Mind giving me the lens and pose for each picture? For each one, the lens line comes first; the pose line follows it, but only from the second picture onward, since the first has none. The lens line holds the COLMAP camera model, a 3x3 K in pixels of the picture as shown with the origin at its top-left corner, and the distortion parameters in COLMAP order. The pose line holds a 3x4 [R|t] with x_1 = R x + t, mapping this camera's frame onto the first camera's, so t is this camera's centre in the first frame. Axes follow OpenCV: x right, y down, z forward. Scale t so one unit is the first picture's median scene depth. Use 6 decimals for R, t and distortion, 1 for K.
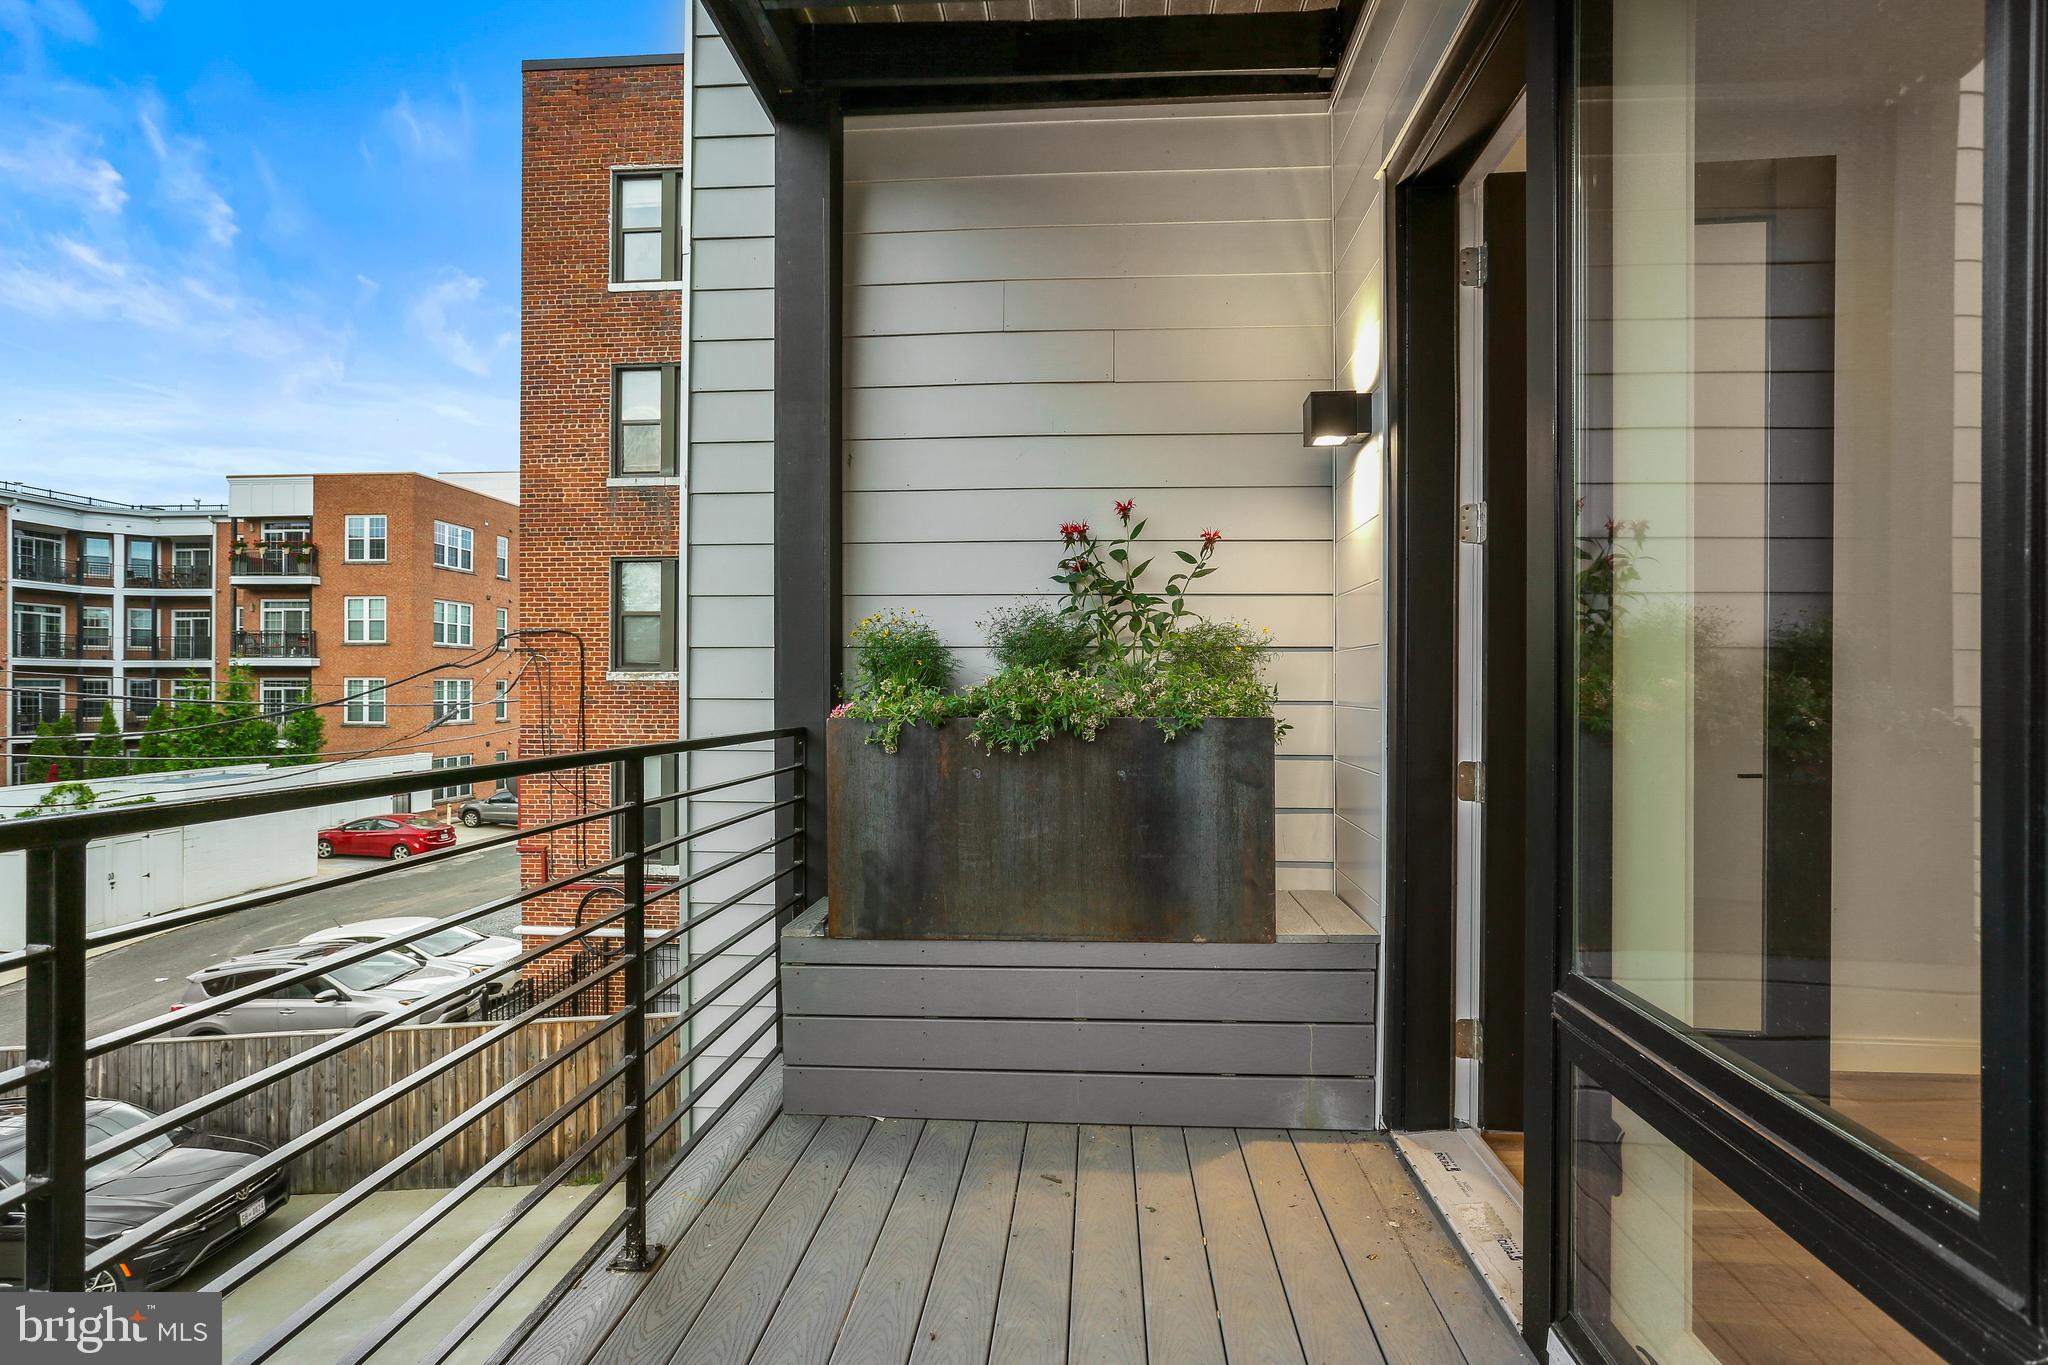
lens RADIAL K [[1044.9, 0, 1024.0], [0, 1044.9, 682.5], [0, 0, 1]] dist [-0.037042, 0.019209]
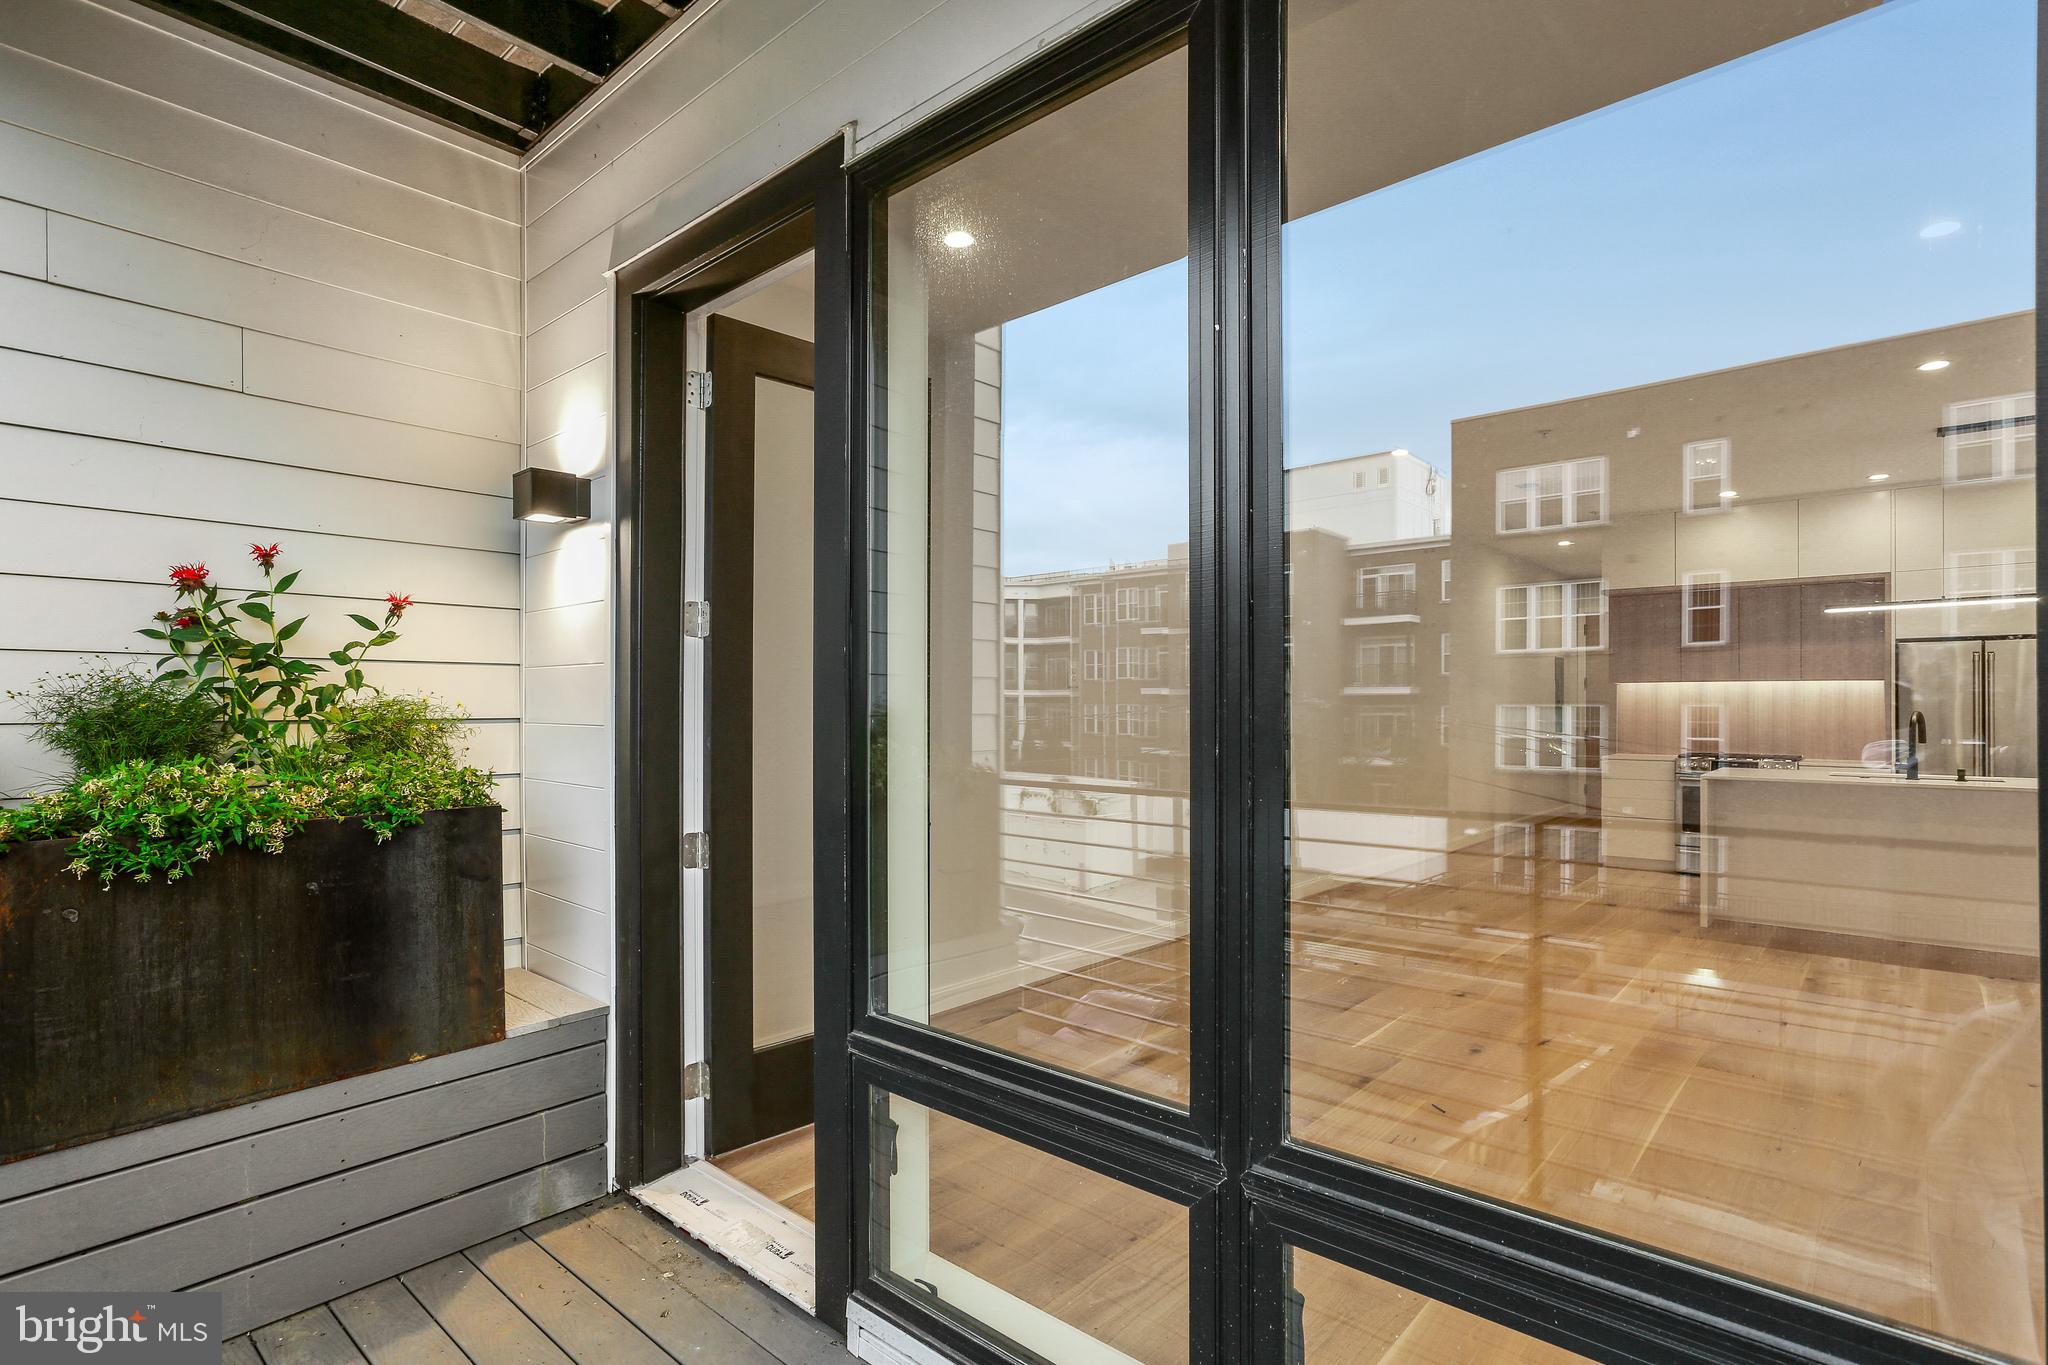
lens RADIAL K [[1028.8, 0, 1024.0], [0, 1028.8, 682.5], [0, 0, 1]] dist [-0.033595, 0.023532]
pose [[0.599633, 0.003681, 0.800266, -0.221473], [-0.000982, 0.999992, -0.003864, -0.074942], [-0.800274, 0.001531, 0.599632, 0.048785]]
